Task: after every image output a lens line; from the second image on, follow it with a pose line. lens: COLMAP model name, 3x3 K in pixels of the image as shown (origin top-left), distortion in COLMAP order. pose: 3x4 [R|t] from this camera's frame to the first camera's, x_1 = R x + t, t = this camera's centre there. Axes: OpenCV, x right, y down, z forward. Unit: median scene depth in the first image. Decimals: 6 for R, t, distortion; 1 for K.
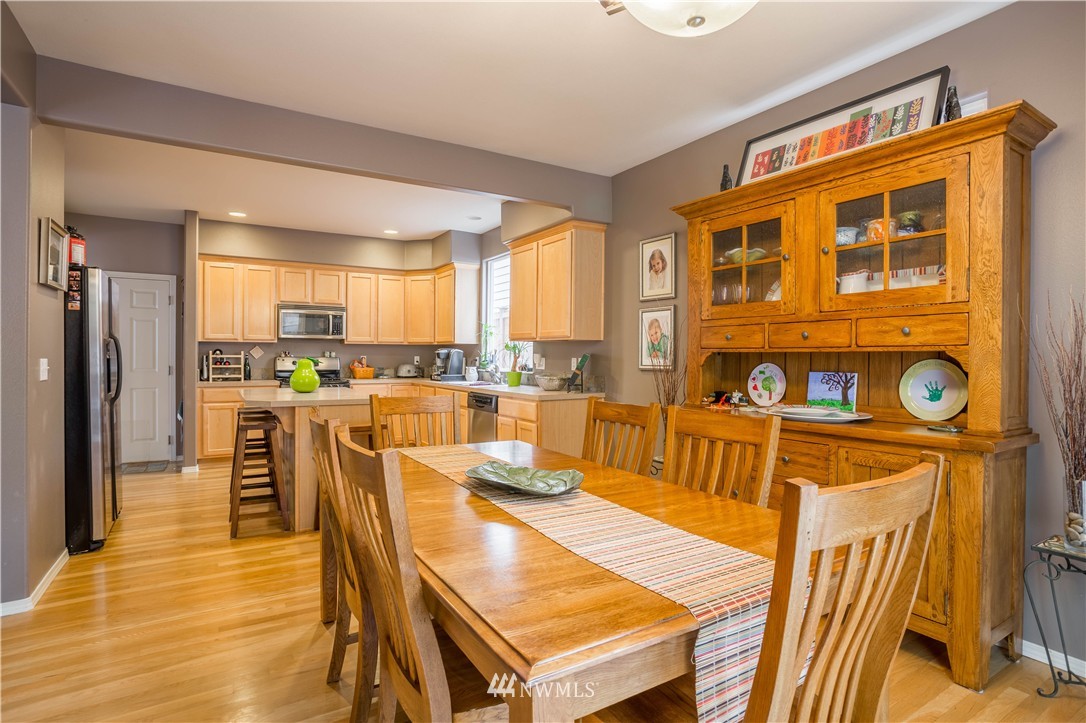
lens RADIAL K [[552.3, 0, 541.9], [0, 552.3, 357.3], [0, 0, 1]] dist [-0.057924, 0.037724]
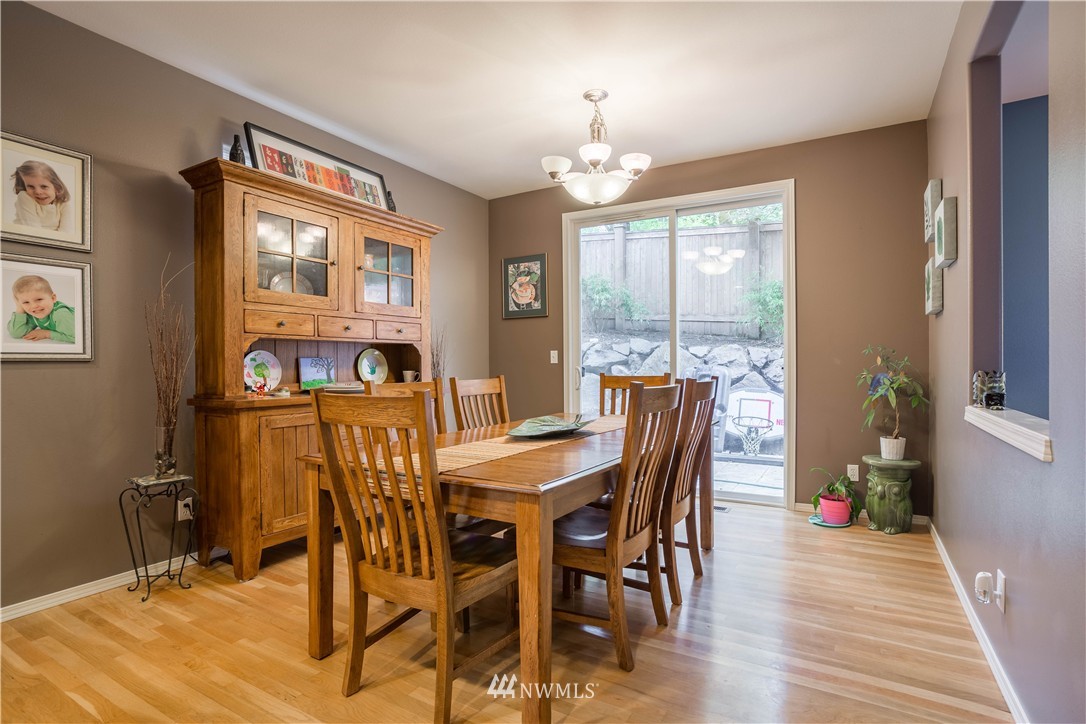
lens RADIAL K [[552.3, 0, 541.9], [0, 552.3, 357.8], [0, 0, 1]] dist [-0.057924, 0.037724]
pose [[-0.467432, 0.002799, 0.884025, -0.747598], [-0.000128, 0.999995, -0.003233, 0.028359], [-0.884029, -0.001625, -0.467429, 1.018964]]
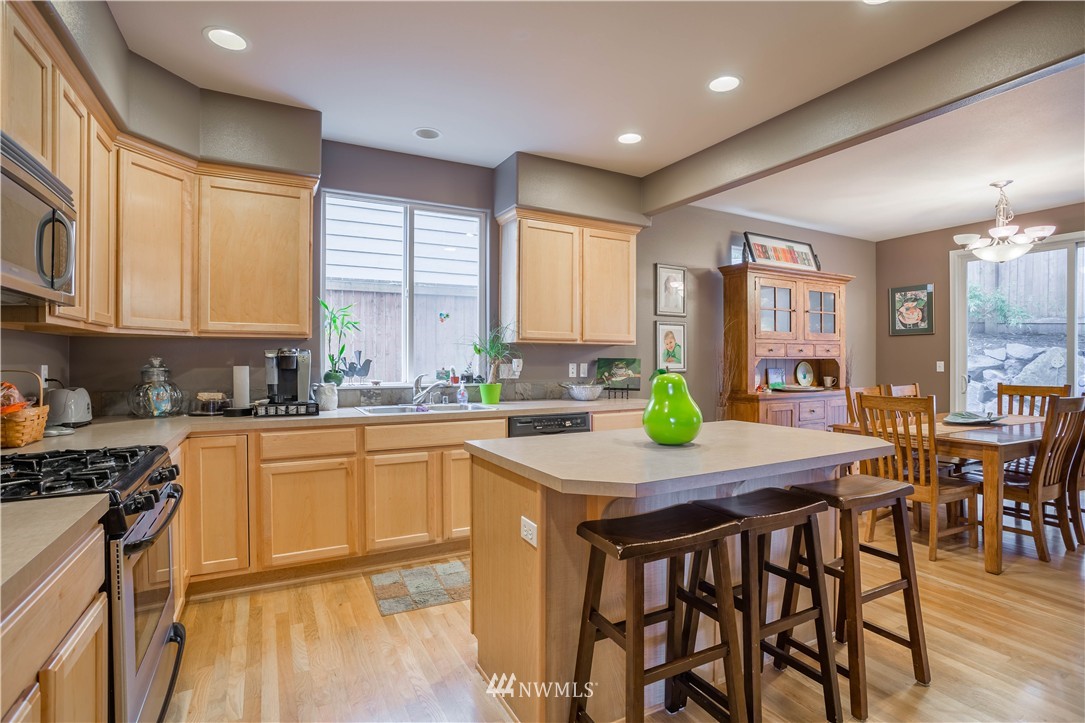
lens RADIAL K [[551.8, 0, 541.4], [0, 551.8, 357.3], [0, 0, 1]] dist [-0.057924, 0.037724]
pose [[0.035544, -0.008725, 0.999330, -1.355829], [-0.002503, 0.999958, 0.008820, -0.026993], [-0.999365, -0.002814, 0.035521, 1.614329]]
